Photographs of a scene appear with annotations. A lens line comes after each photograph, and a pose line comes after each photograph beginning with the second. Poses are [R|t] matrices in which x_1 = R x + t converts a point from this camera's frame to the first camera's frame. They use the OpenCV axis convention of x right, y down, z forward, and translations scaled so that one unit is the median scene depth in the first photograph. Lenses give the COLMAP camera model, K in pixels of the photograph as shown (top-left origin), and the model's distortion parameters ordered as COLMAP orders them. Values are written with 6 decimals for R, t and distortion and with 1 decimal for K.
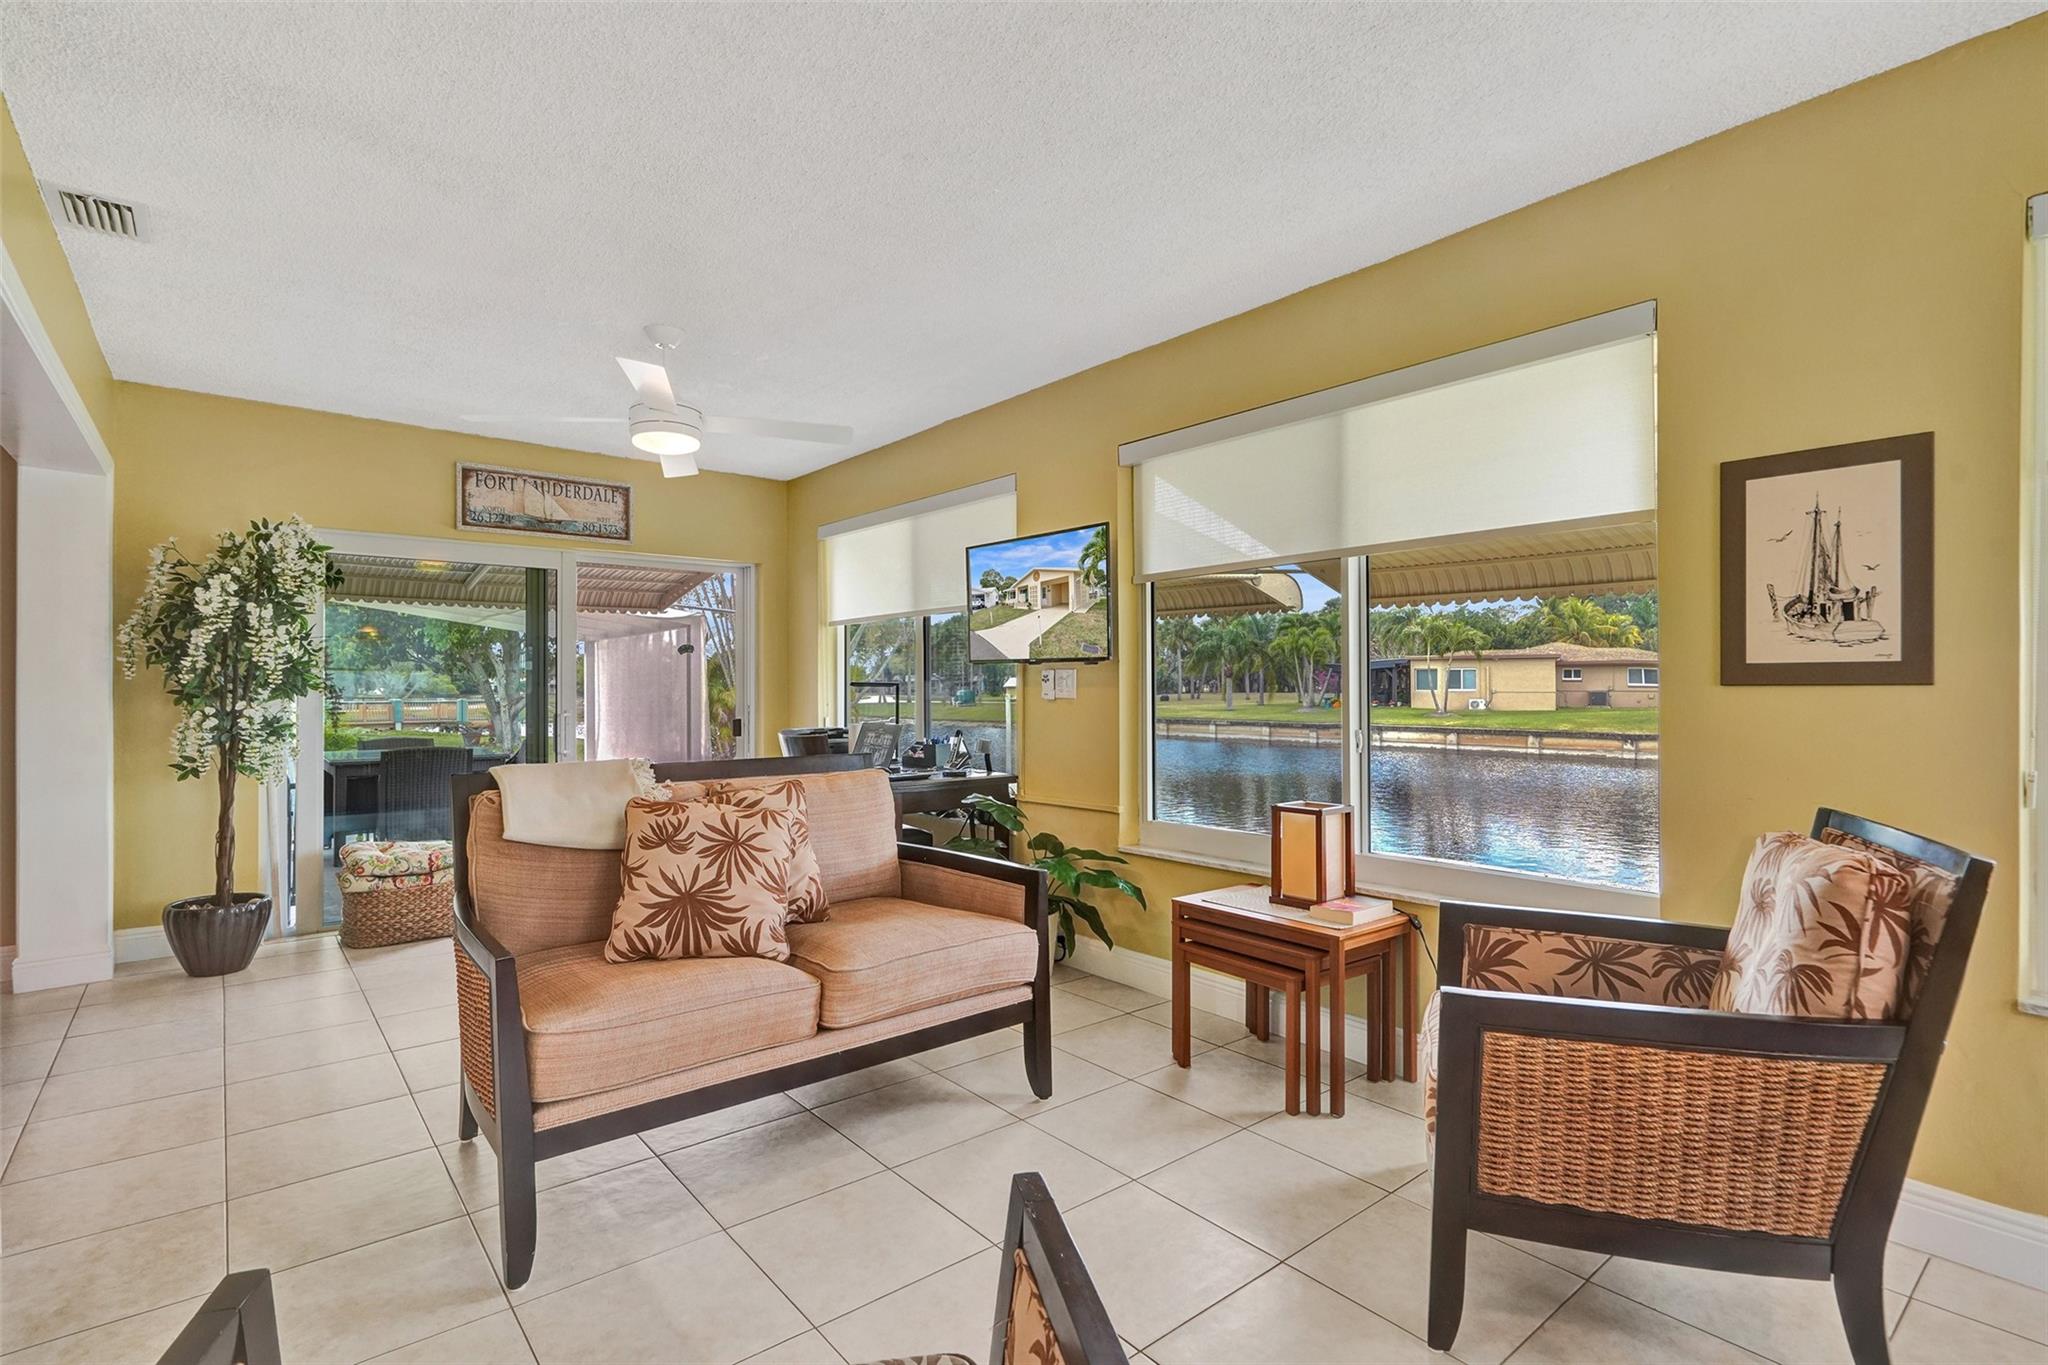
lens RADIAL K [[956.6, 0, 1021.3], [0, 956.6, 677.6], [0, 0, 1]] dist [0.002132, 0.000170]
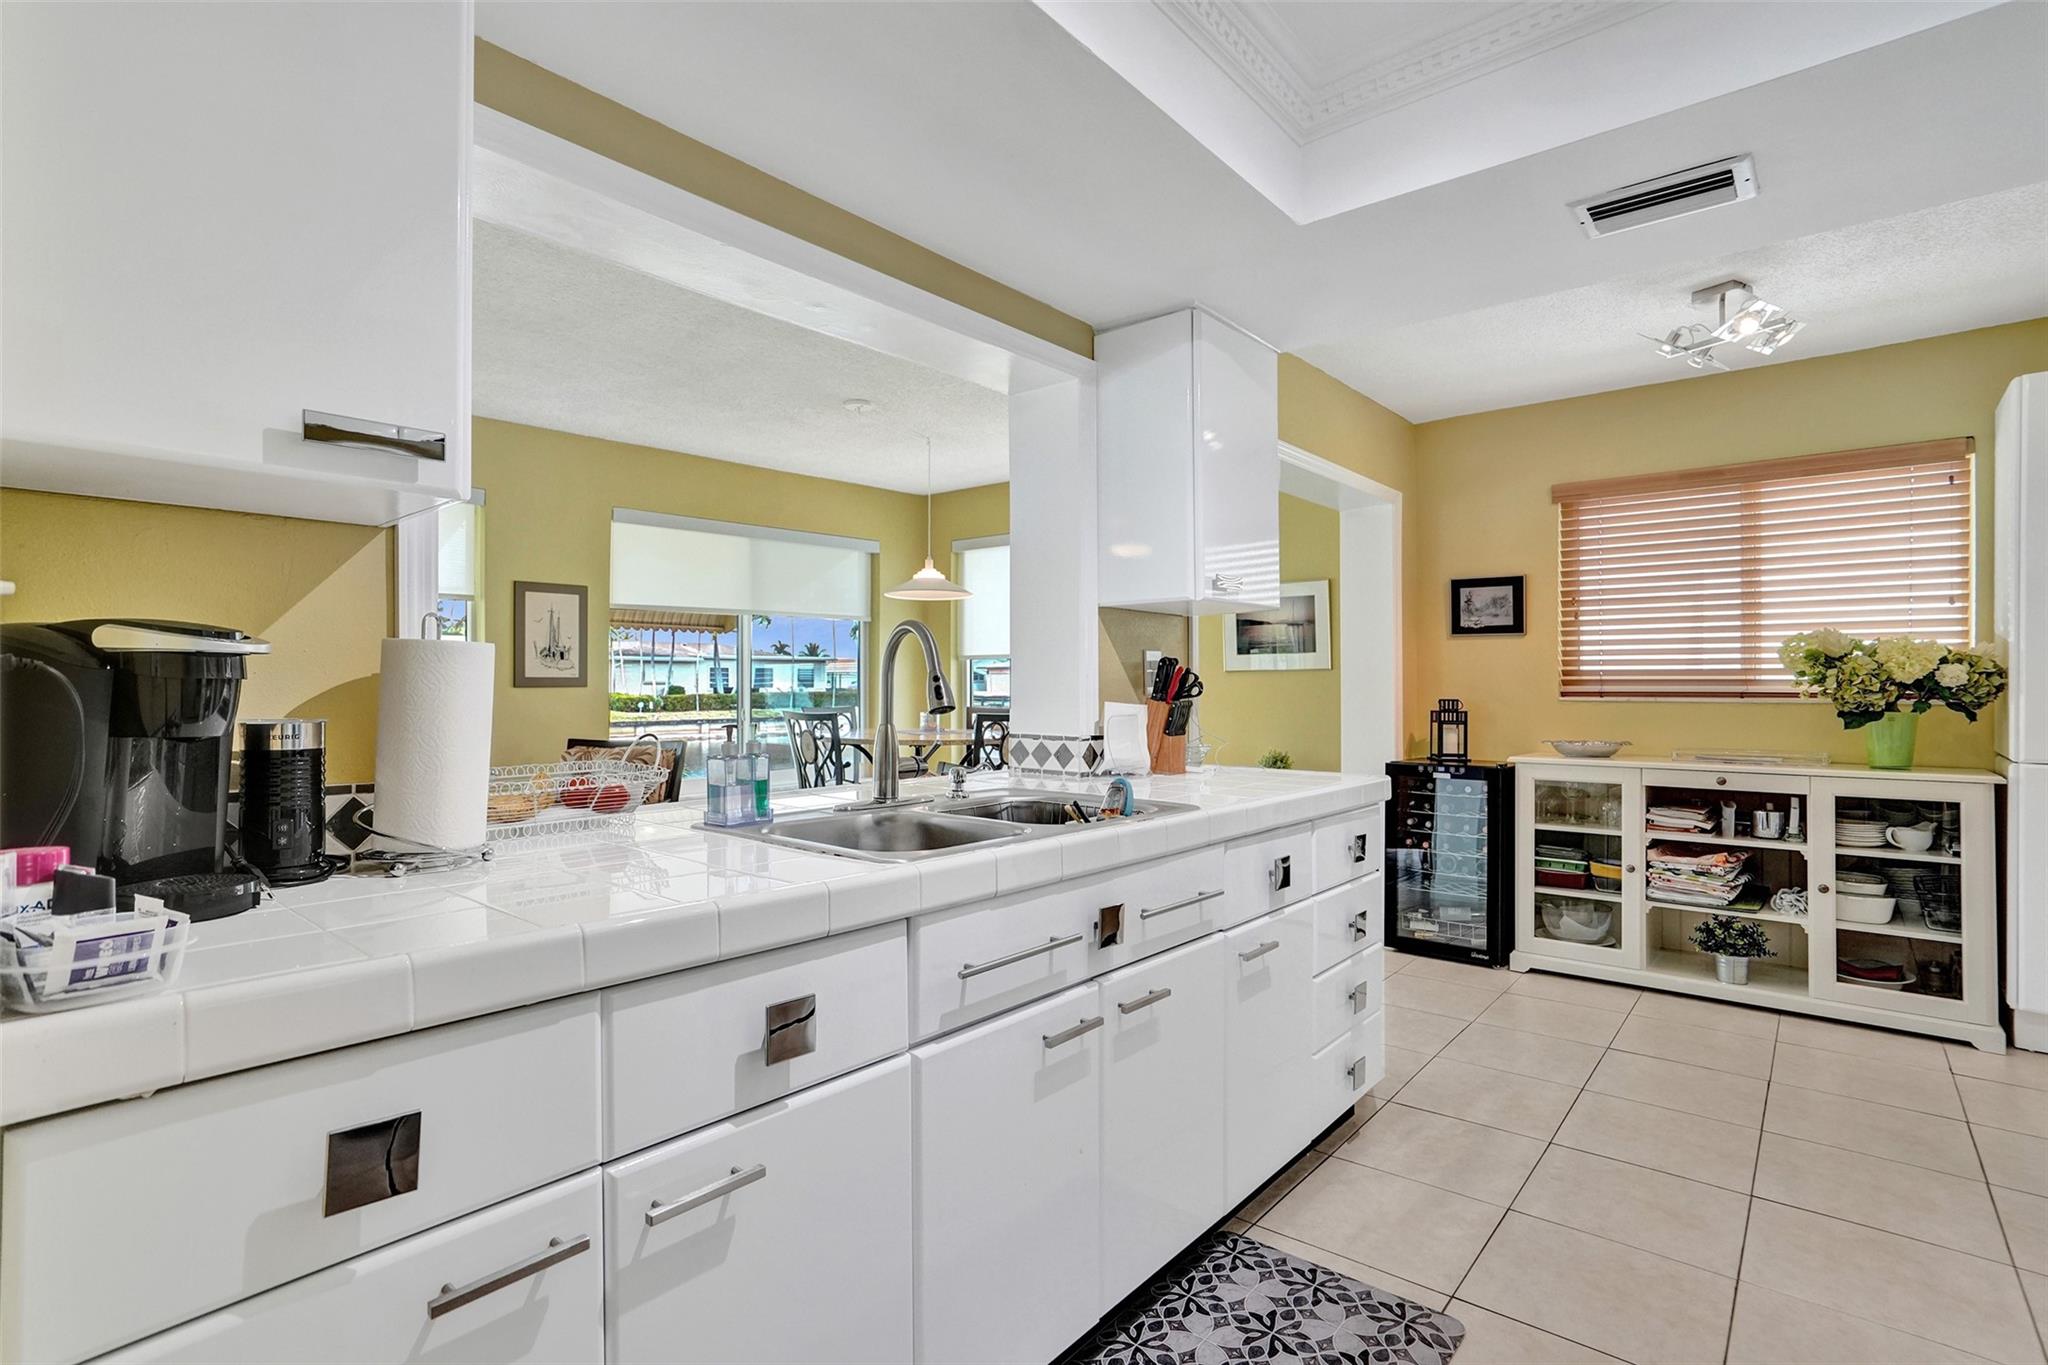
lens RADIAL K [[986.0, 0, 1027.8], [0, 986.0, 678.7], [0, 0, 1]] dist [0.001235, 0.001033]
pose [[-0.192509, 0.010091, 0.981243, -1.556242], [0.009336, 0.999921, -0.008451, 0.016168], [-0.981251, 0.007534, -0.192588, 0.315607]]
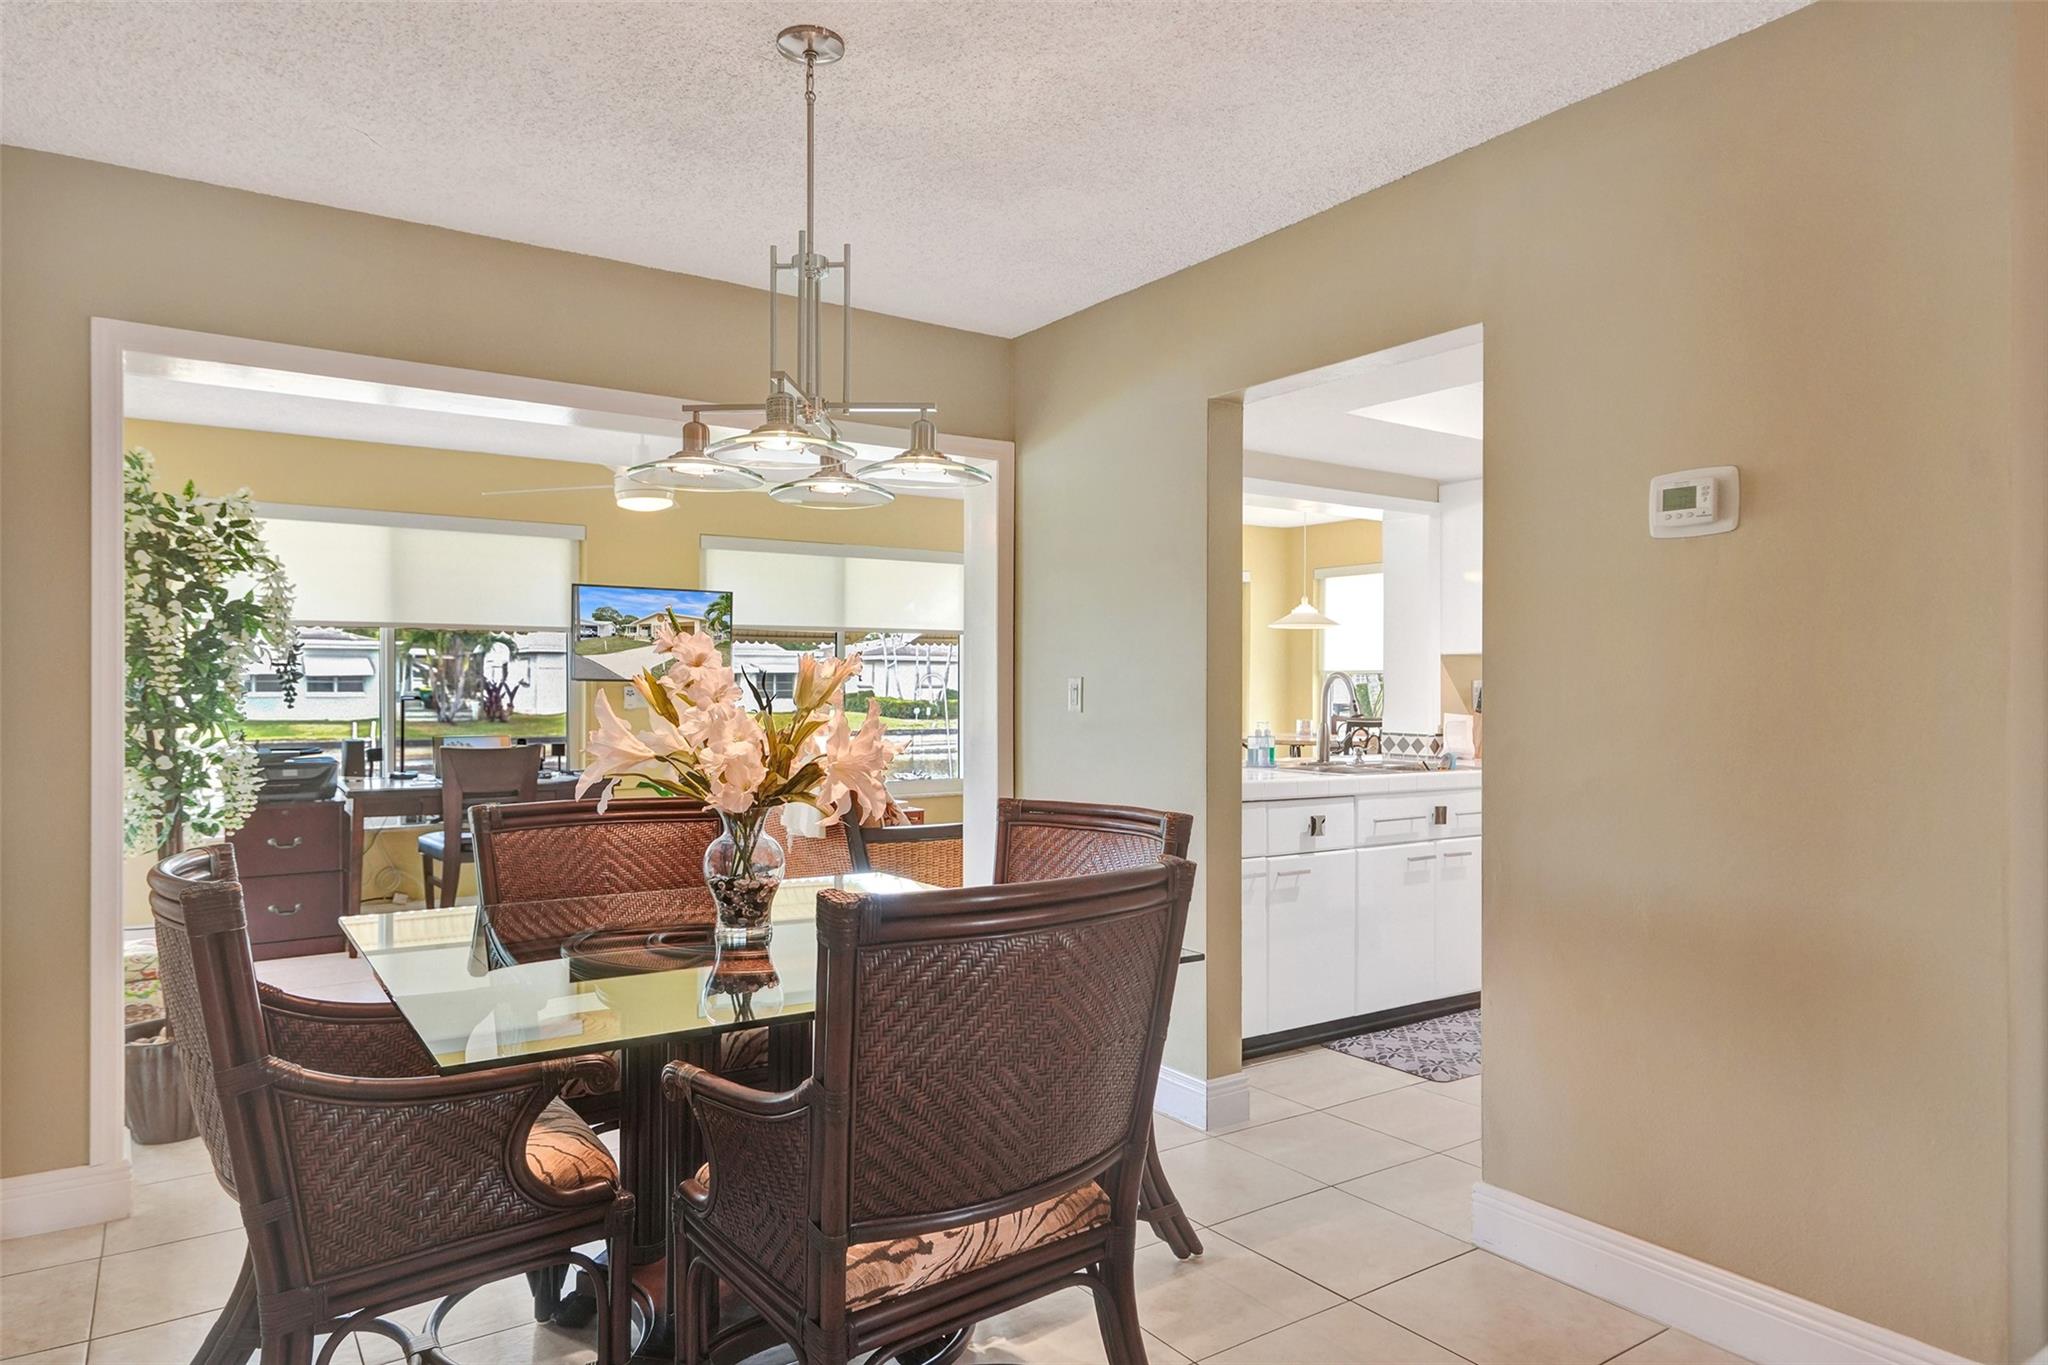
lens RADIAL K [[1231.1, 0, 1016.8], [0, 1231.1, 684.6], [0, 0, 1]] dist [0.002127, 0.000095]
pose [[0.083666, 0.007266, 0.996467, -2.530850], [0.001731, 0.999971, -0.007437, 0.000902], [-0.996492, 0.002347, 0.083651, 0.545987]]
